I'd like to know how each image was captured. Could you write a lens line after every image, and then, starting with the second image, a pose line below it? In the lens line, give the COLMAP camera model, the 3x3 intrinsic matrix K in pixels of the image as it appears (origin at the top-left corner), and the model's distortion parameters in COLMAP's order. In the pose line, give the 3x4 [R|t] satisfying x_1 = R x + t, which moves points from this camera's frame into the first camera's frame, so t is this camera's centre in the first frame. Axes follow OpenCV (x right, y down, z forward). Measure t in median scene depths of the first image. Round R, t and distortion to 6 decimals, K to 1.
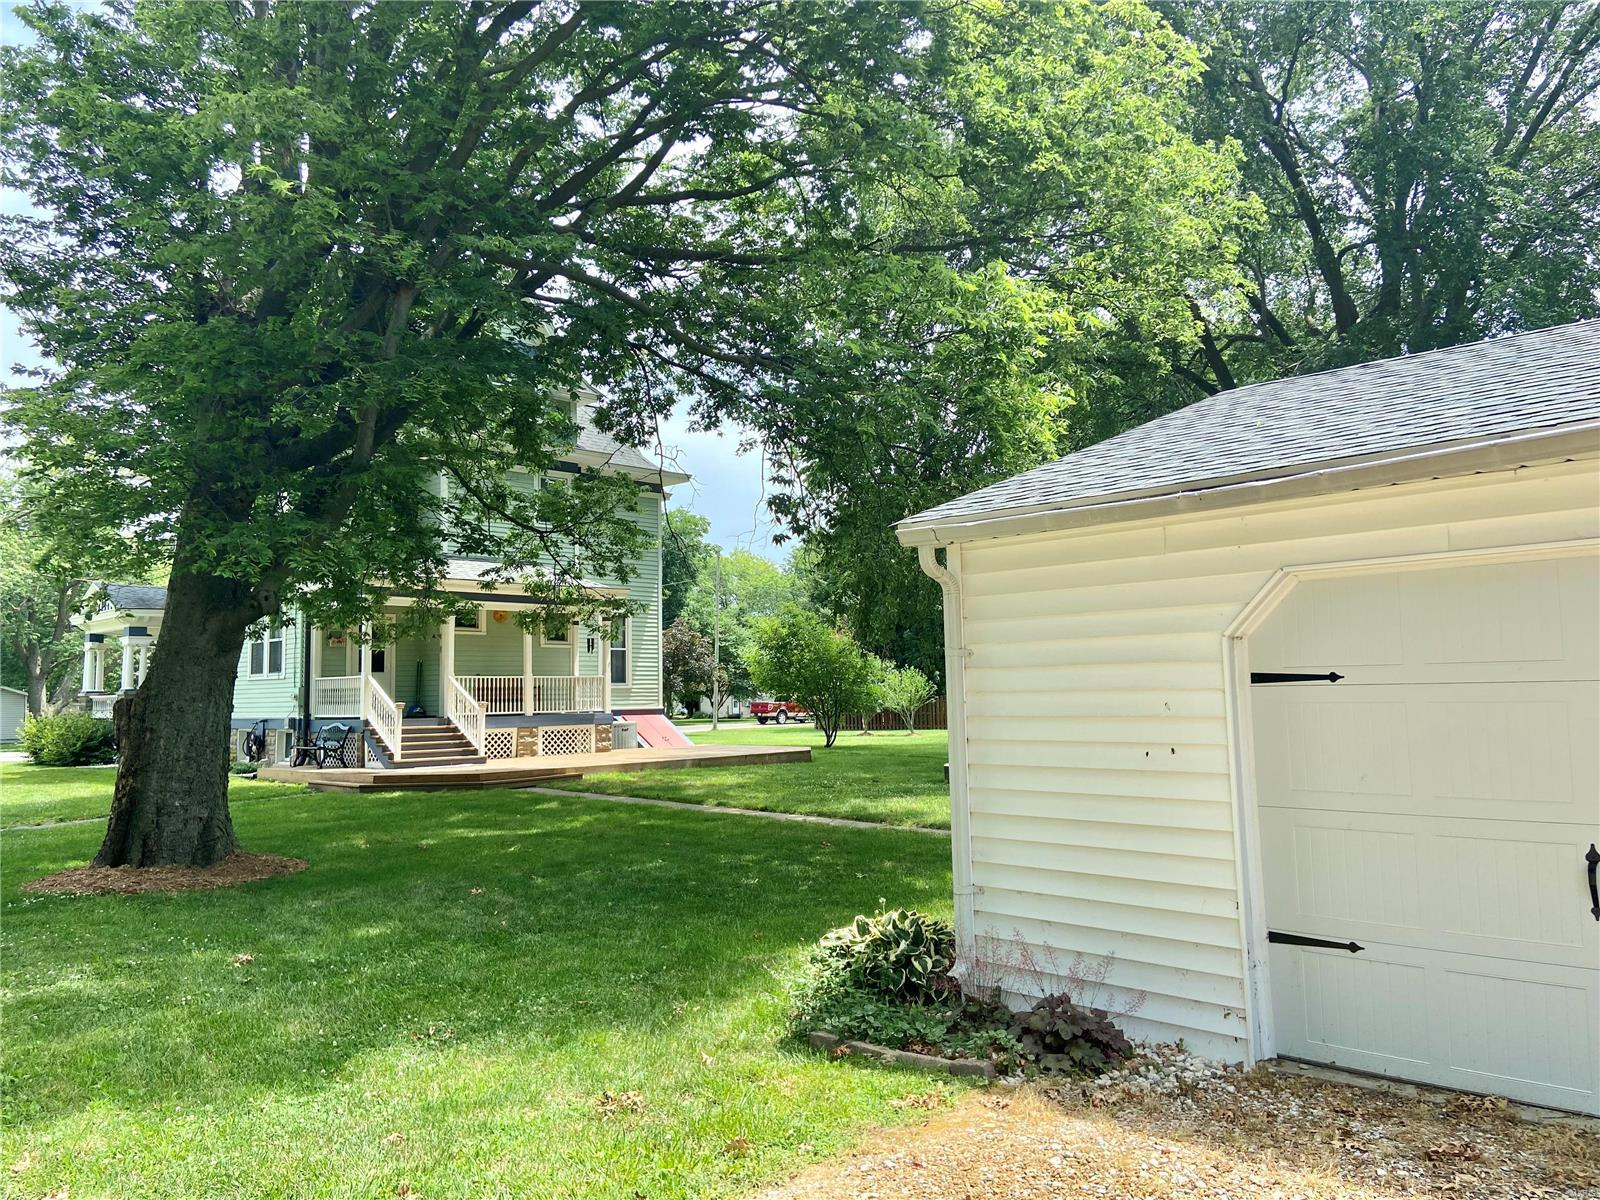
lens RADIAL K [[1207.4, 0, 798.9], [0, 1207.4, 602.9], [0, 0, 1]] dist [0.114261, -0.143681]
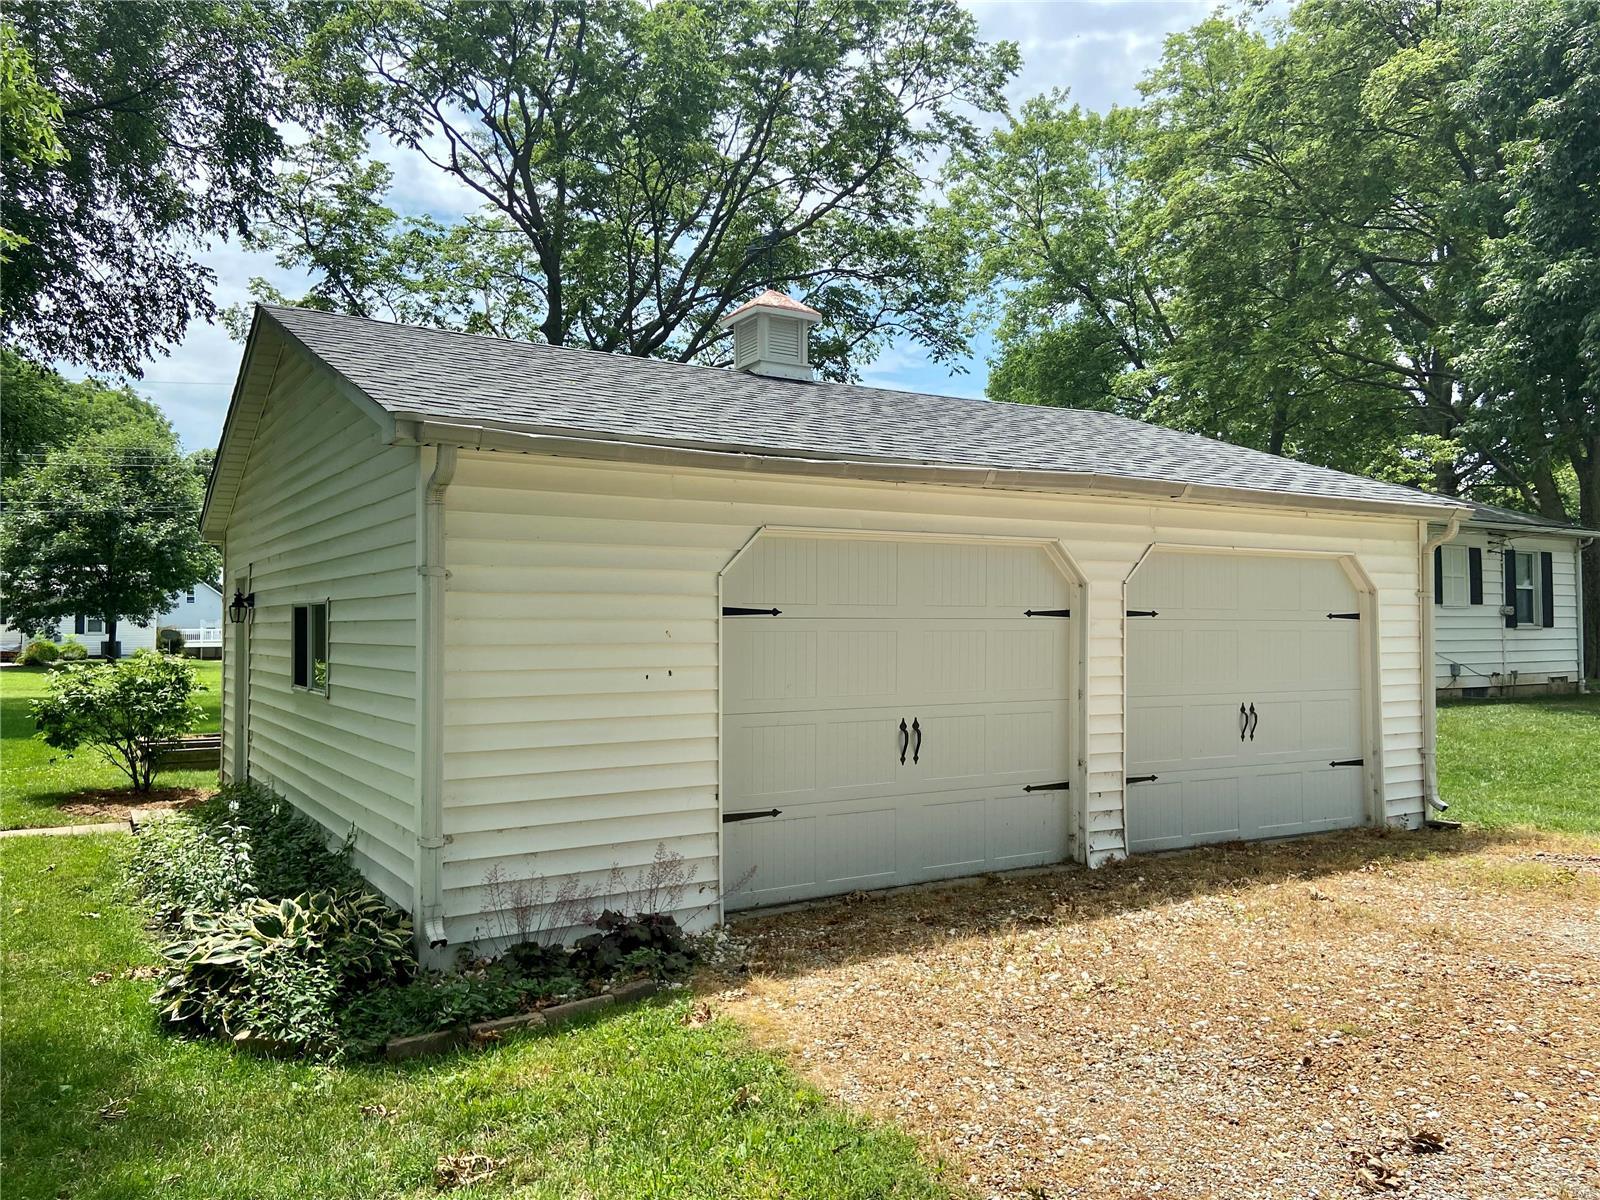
lens RADIAL K [[1207.4, 0, 797.1], [0, 1207.4, 598.1], [0, 0, 1]] dist [0.114261, -0.143681]
pose [[0.219156, 0.035185, 0.975055, -0.785617], [-0.082150, 0.996466, -0.017493, 0.063294], [-0.972225, -0.076267, 0.221272, 0.658263]]
